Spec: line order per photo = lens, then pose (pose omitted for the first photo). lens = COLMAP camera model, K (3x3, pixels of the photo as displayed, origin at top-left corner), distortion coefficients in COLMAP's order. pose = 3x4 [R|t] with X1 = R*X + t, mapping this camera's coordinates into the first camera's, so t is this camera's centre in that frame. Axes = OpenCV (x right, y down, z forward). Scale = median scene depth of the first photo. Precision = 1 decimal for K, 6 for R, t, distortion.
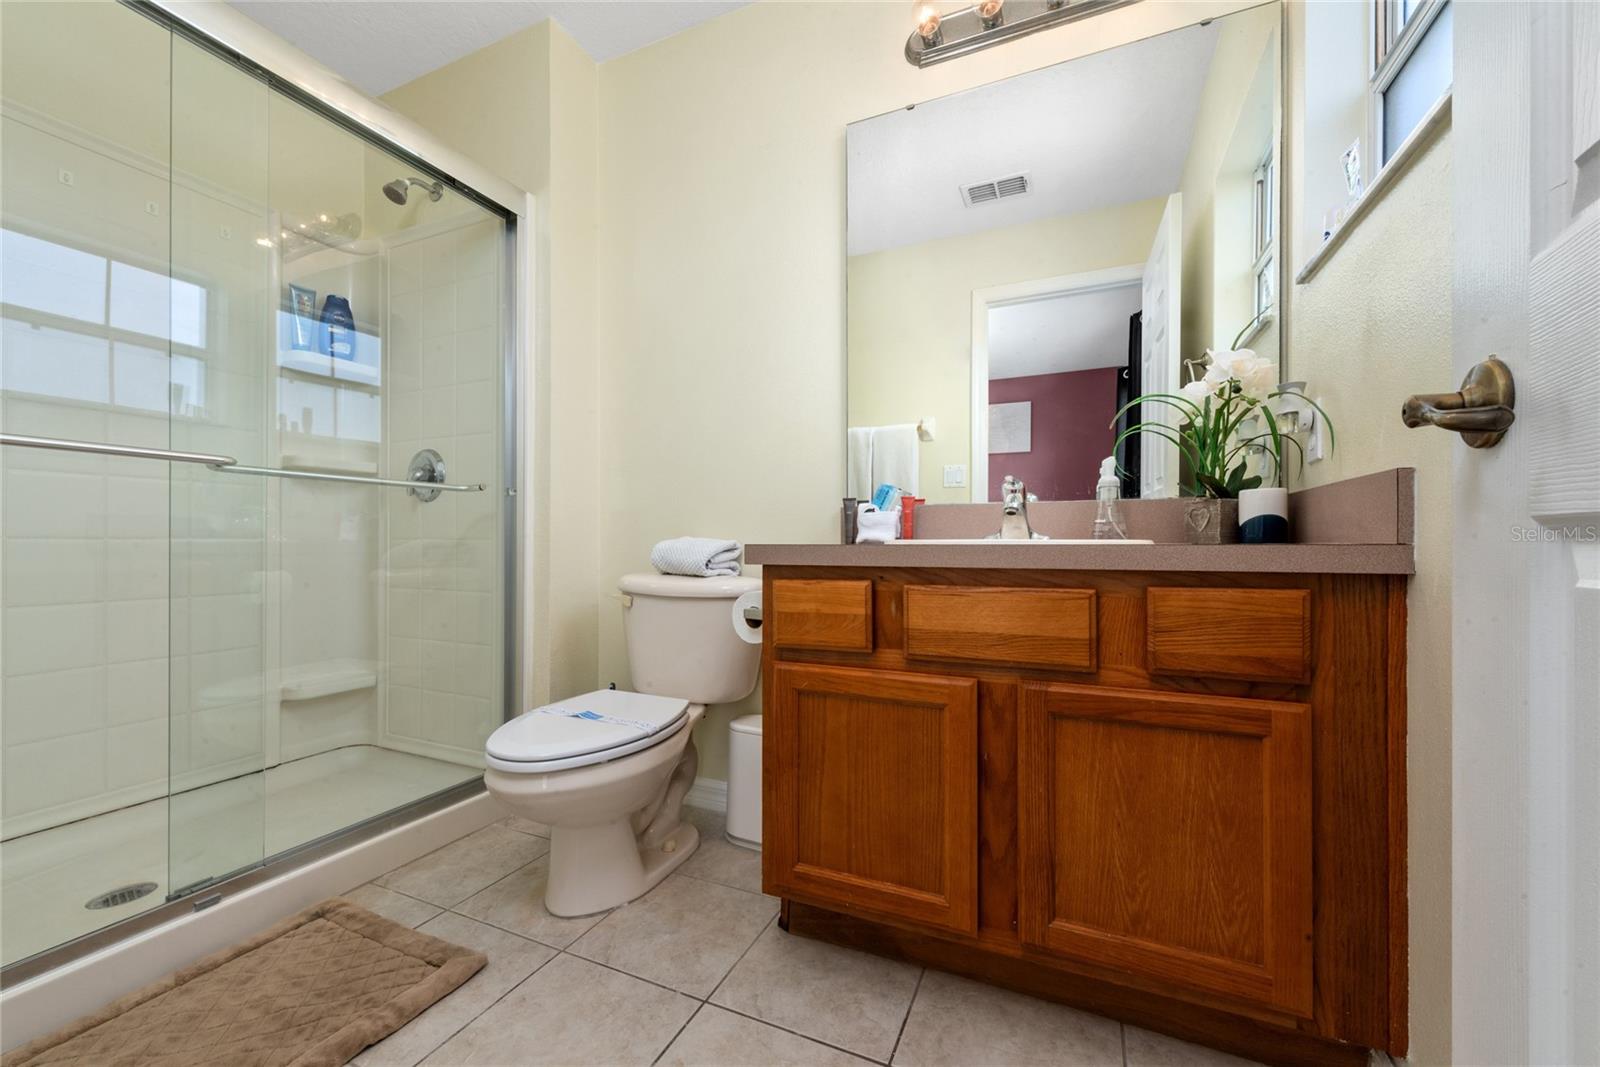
lens RADIAL K [[626.7, 0, 809.1], [0, 626.7, 541.1], [0, 0, 1]] dist [0.003221, 0.000040]
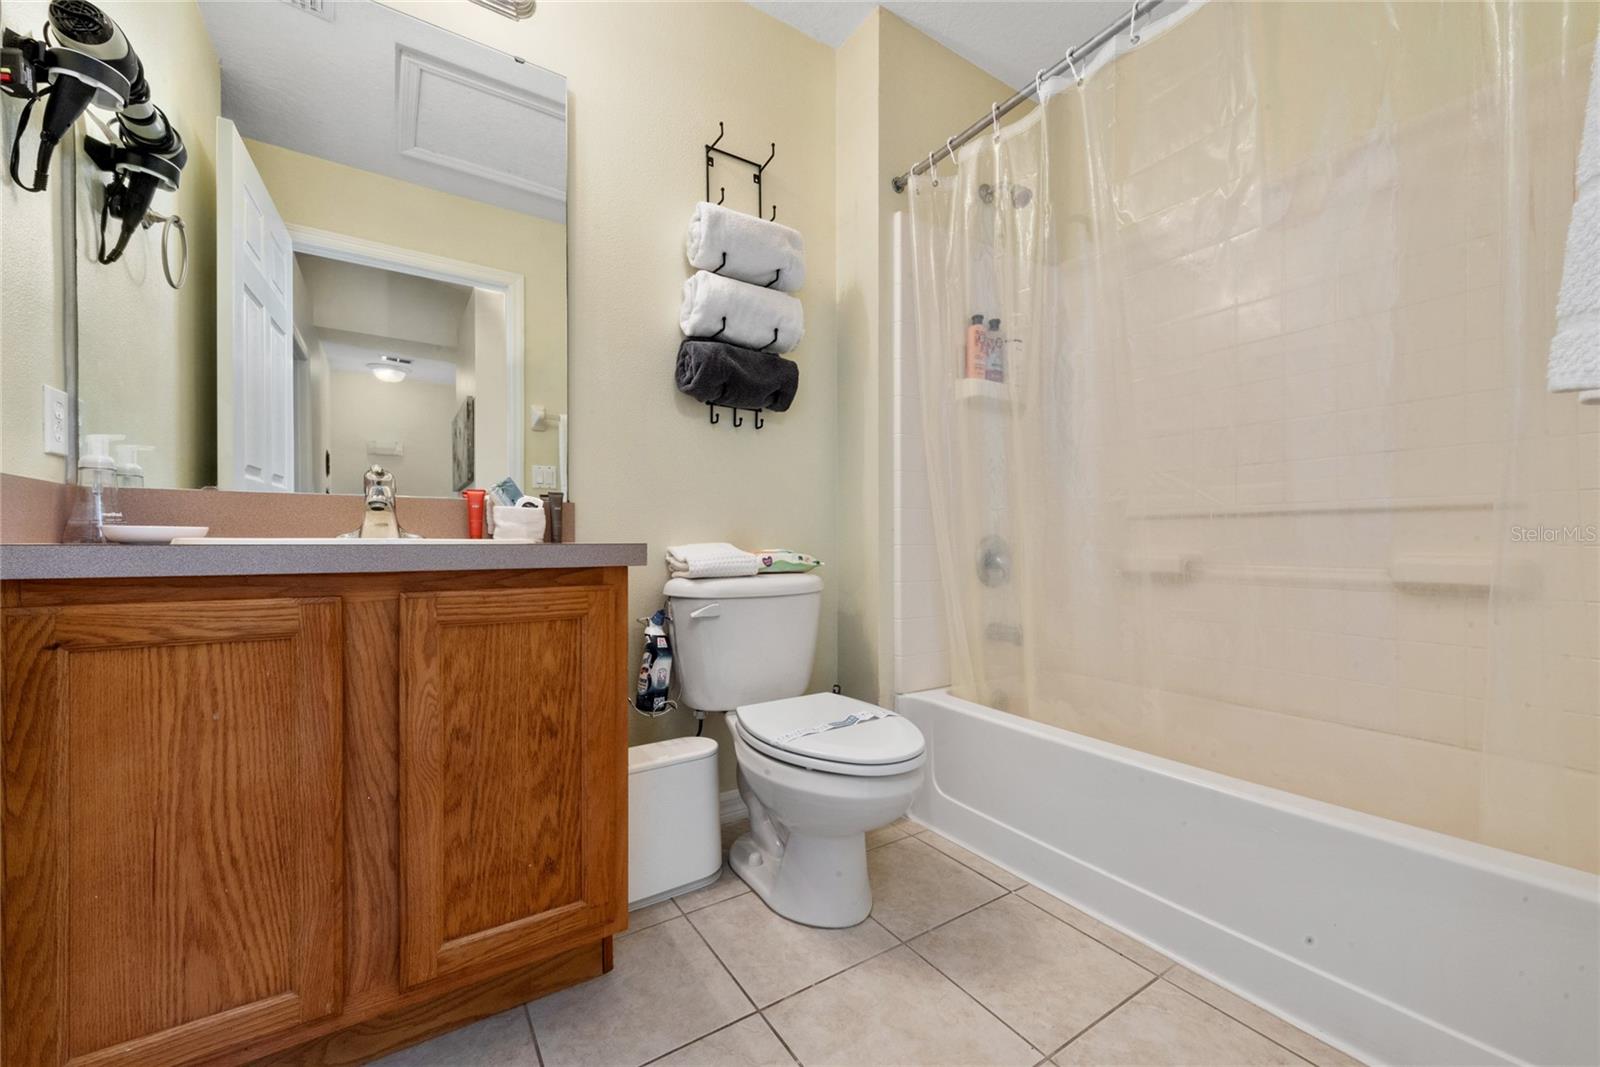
lens RADIAL K [[616.3, 0, 796.3], [0, 616.3, 543.7], [0, 0, 1]] dist [0.000865, 0.000010]
pose [[0.550406, -0.003731, 0.834889, -0.492124], [-0.000840, 0.999987, 0.005022, 0.002108], [-0.834897, -0.003465, 0.550395, 0.236578]]
